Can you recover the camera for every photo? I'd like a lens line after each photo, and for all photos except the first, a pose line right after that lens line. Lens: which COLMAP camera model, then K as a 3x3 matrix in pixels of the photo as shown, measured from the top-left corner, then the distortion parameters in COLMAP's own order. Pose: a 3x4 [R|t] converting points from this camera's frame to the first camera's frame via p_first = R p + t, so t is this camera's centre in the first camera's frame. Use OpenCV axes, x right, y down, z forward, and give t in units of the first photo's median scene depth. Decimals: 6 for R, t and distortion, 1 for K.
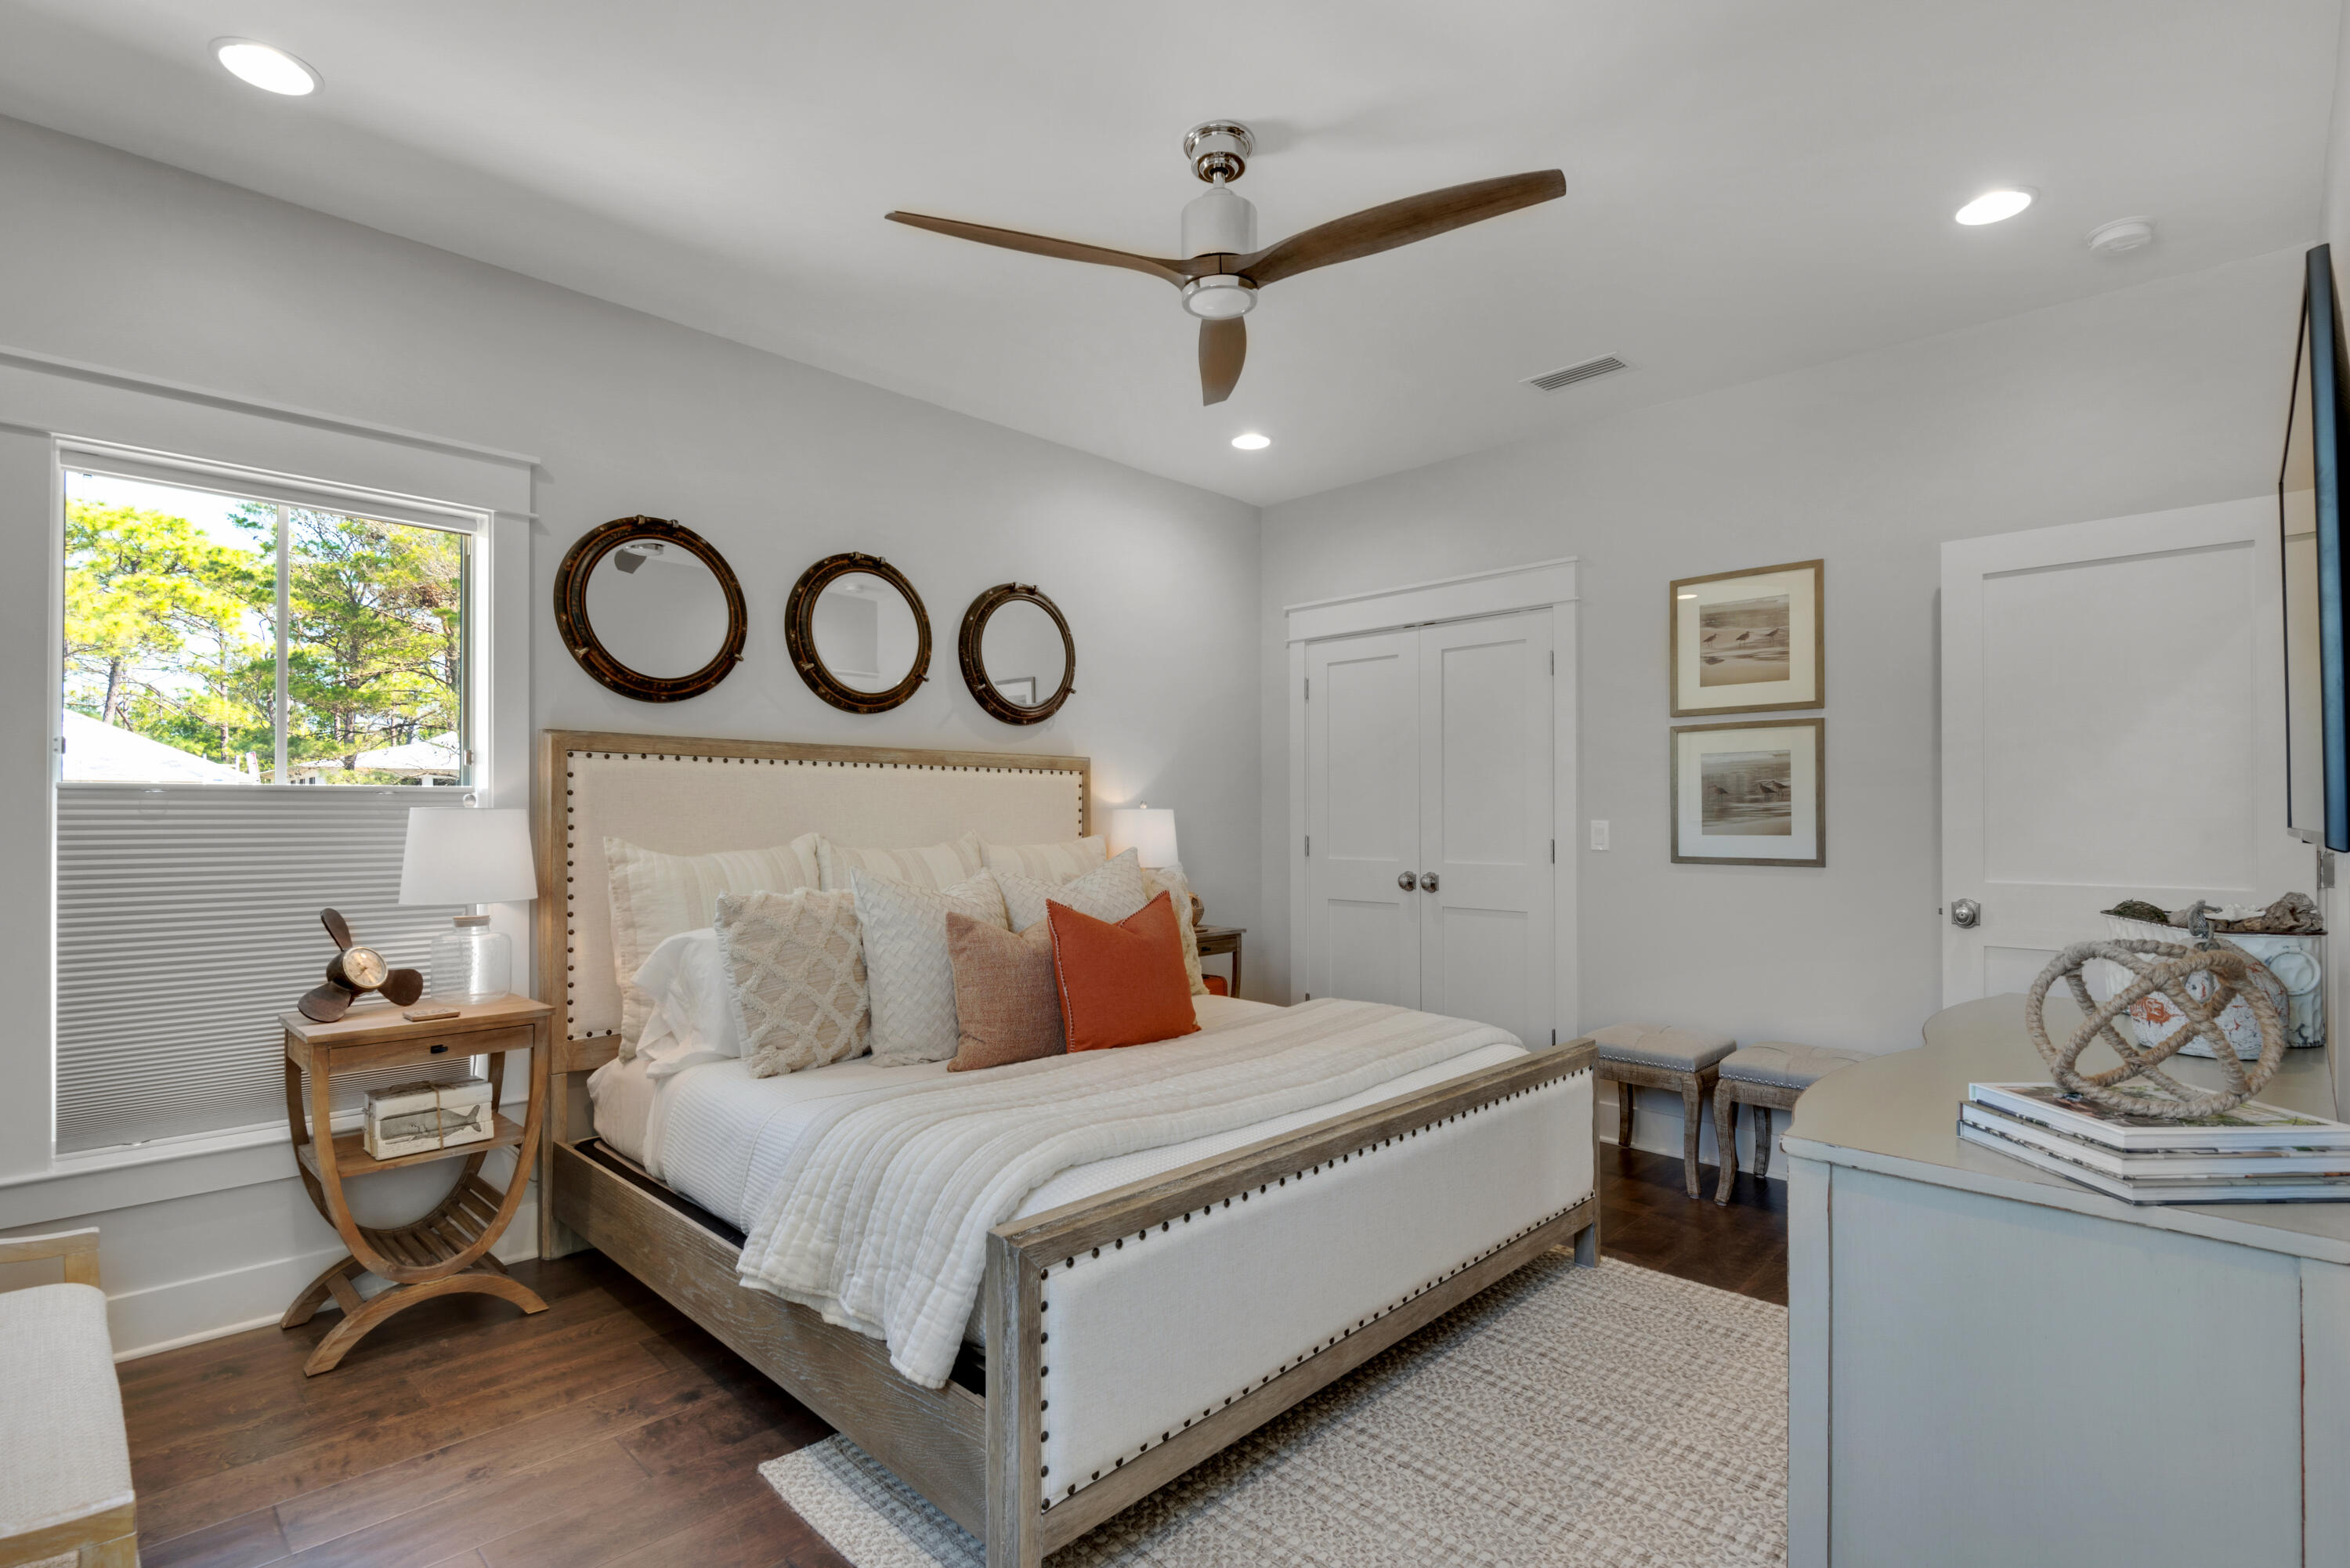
lens RADIAL K [[1137.7, 0, 1176.7], [0, 1137.7, 793.6], [0, 0, 1]] dist [0.024327, -0.022007]
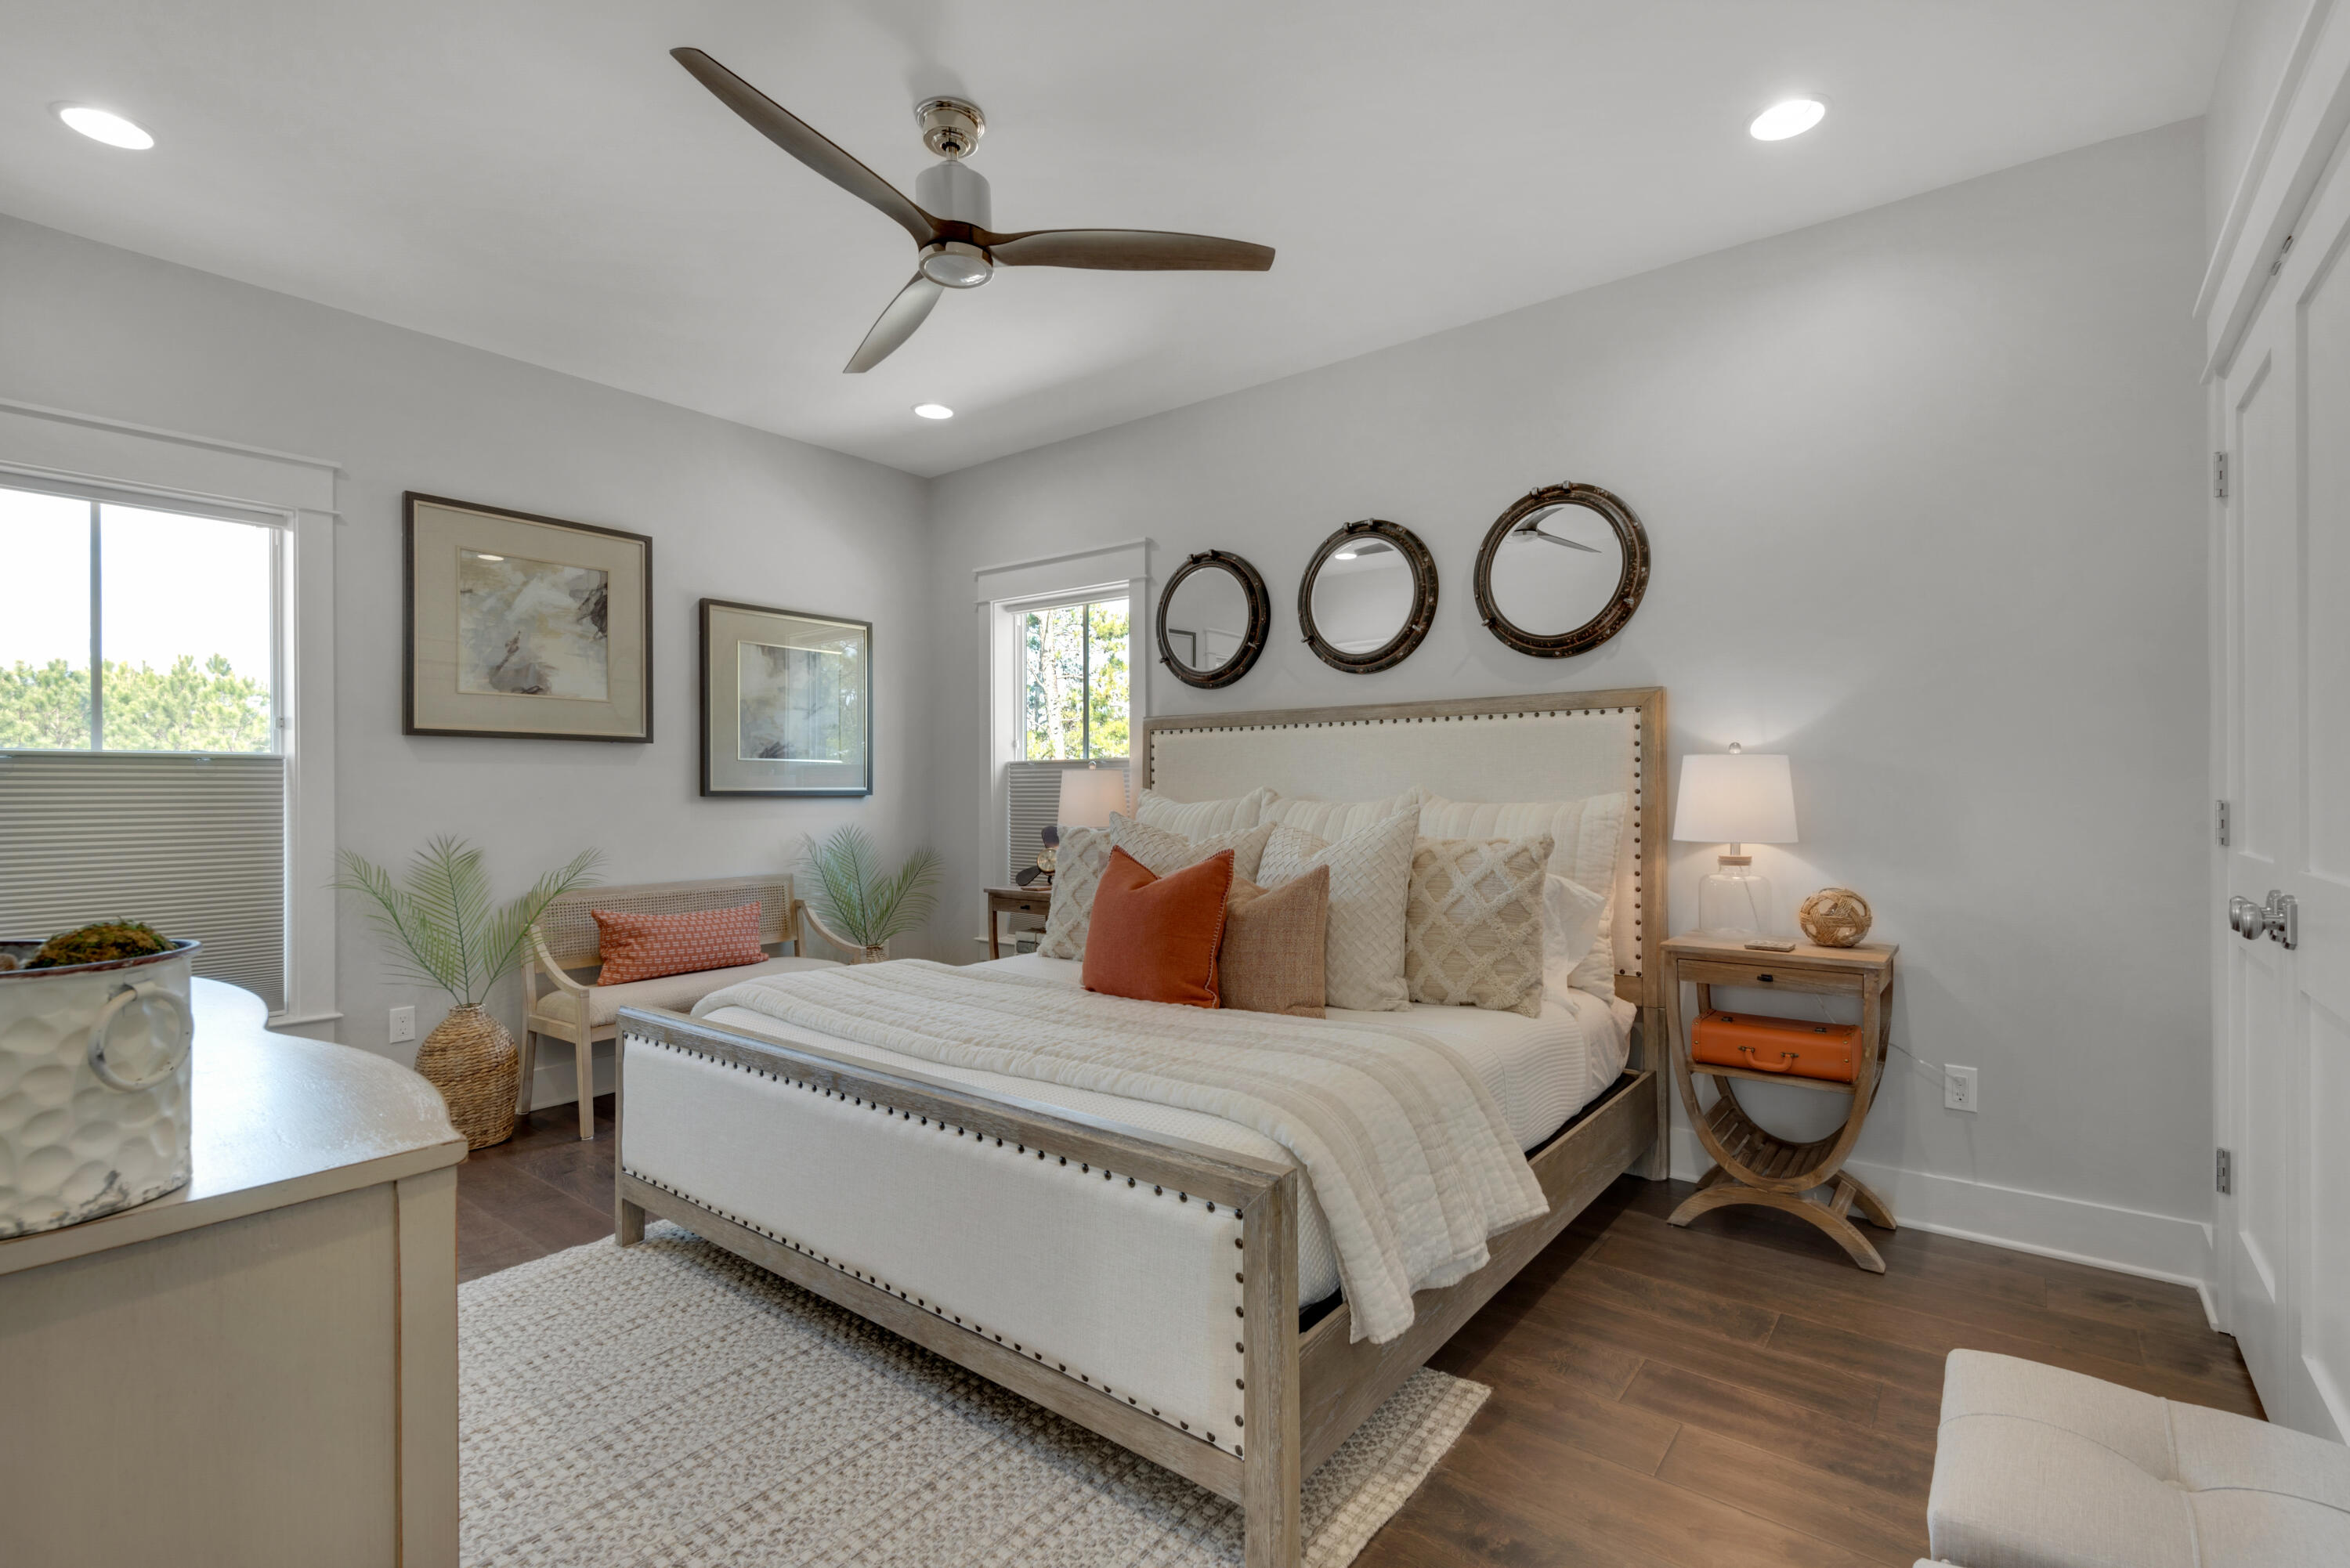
lens RADIAL K [[1049.2, 0, 1175.0], [0, 1049.2, 784.0], [0, 0, 1]] dist [0.020391, -0.011351]
pose [[0.101118, -0.005681, -0.994858, 0.721201], [0.023316, 0.999723, -0.003338, 0.032576], [0.994601, -0.022858, 0.101222, 0.781386]]
